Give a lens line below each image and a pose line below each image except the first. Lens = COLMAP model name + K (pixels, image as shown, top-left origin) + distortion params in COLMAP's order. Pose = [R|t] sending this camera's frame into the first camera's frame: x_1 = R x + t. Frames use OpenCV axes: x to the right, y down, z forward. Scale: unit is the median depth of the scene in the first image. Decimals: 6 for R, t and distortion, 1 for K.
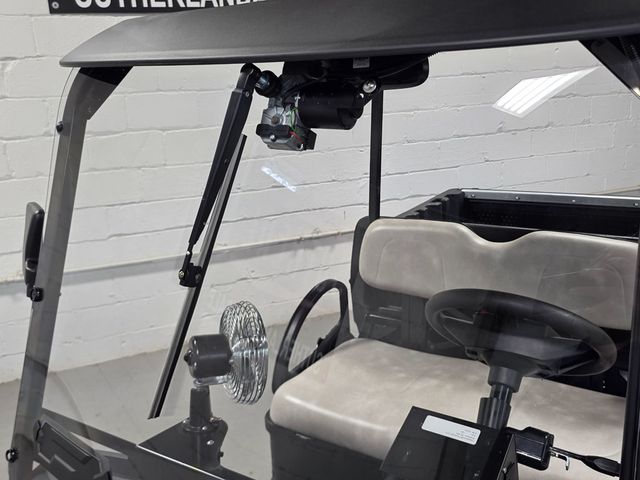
lens RADIAL K [[617.1, 0, 319.2], [0, 617.1, 237.0], [0, 0, 1]] dist [0.037693, 0.000000]
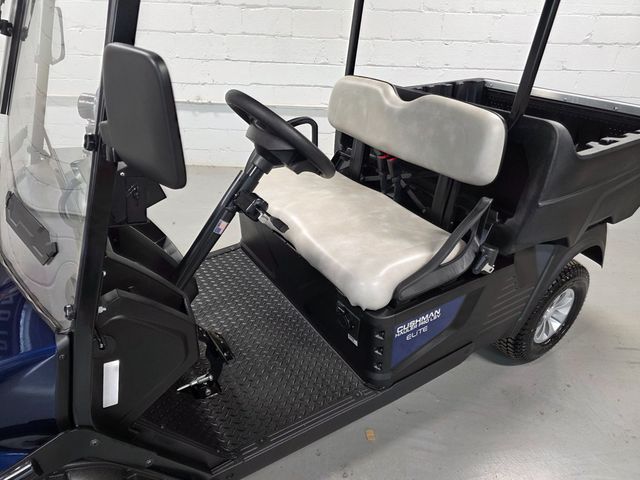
lens RADIAL K [[428.8, 0, 322.0], [0, 428.8, 240.3], [0, 0, 1]] dist [0.023721, -0.013258]
pose [[0.911373, 0.260995, -0.318246, 0.255975], [-0.168293, 0.941945, 0.290545, 0.026102], [0.375601, -0.211237, 0.902387, 0.040820]]
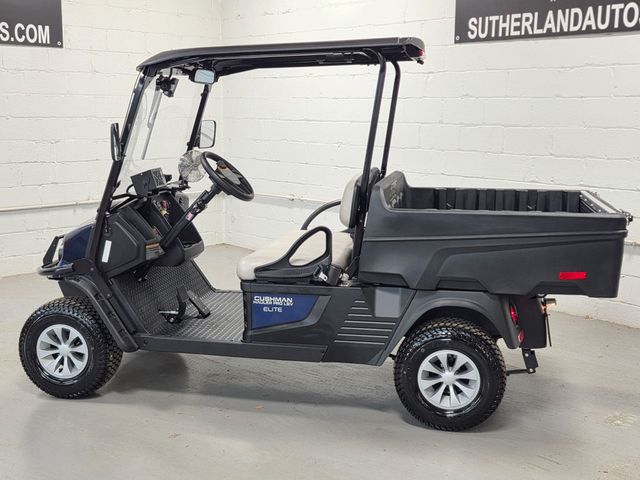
lens RADIAL K [[821.8, 0, 324.9], [0, 821.8, 236.7], [0, 0, 1]] dist [0.050713, 0.000000]
pose [[0.373355, 0.190762, -0.907863, 1.252395], [-0.260981, 0.960704, 0.094538, -0.014042], [0.890222, 0.201639, 0.408469, -0.003641]]
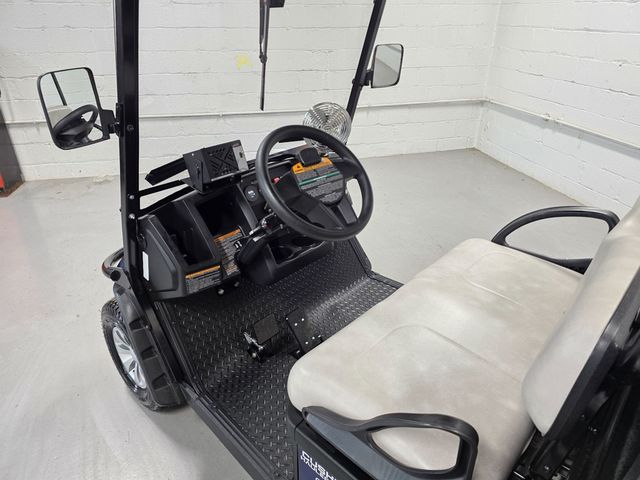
lens RADIAL K [[428.8, 0, 311.4], [0, 428.8, 241.3], [0, 0, 1]] dist [0.023721, -0.013258]
pose [[-0.183244, 0.501365, -0.845609, 0.392056], [-0.238789, 0.811712, 0.533013, -0.078035], [0.953625, 0.299594, -0.029021, 0.354954]]
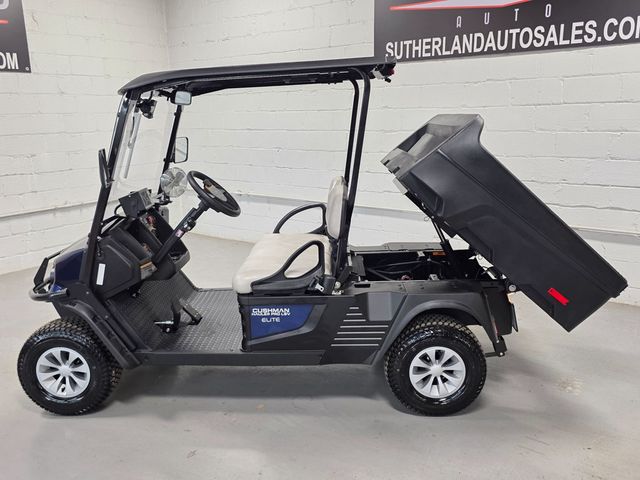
lens RADIAL K [[563.0, 0, 325.3], [0, 563.0, 246.4], [0, 0, 1]] dist [0.044413, -0.039669]
pose [[0.522369, 0.231154, -0.820791, 0.915991], [-0.222511, 0.966159, 0.130482, -0.021231], [0.823176, 0.114475, 0.556126, 0.009365]]
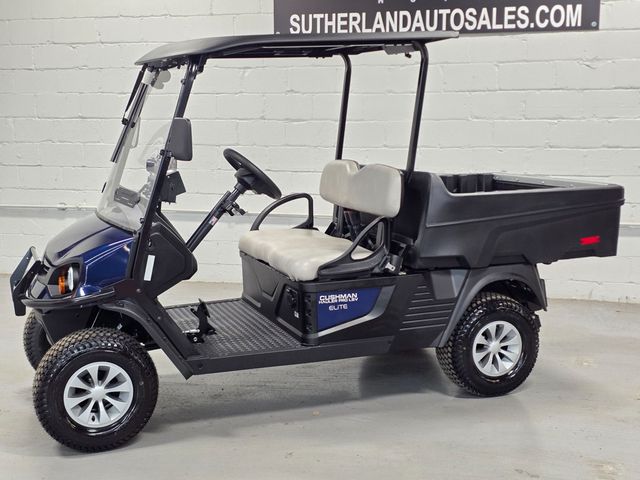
lens RADIAL K [[847.7, 0, 320.8], [0, 847.7, 239.3], [0, 0, 1]] dist [0.079239, 0.000000]
pose [[0.810821, 0.129738, -0.570734, 0.838993], [-0.182064, 0.982654, -0.035277, 0.160344], [0.556257, 0.132513, 0.820377, -0.531333]]
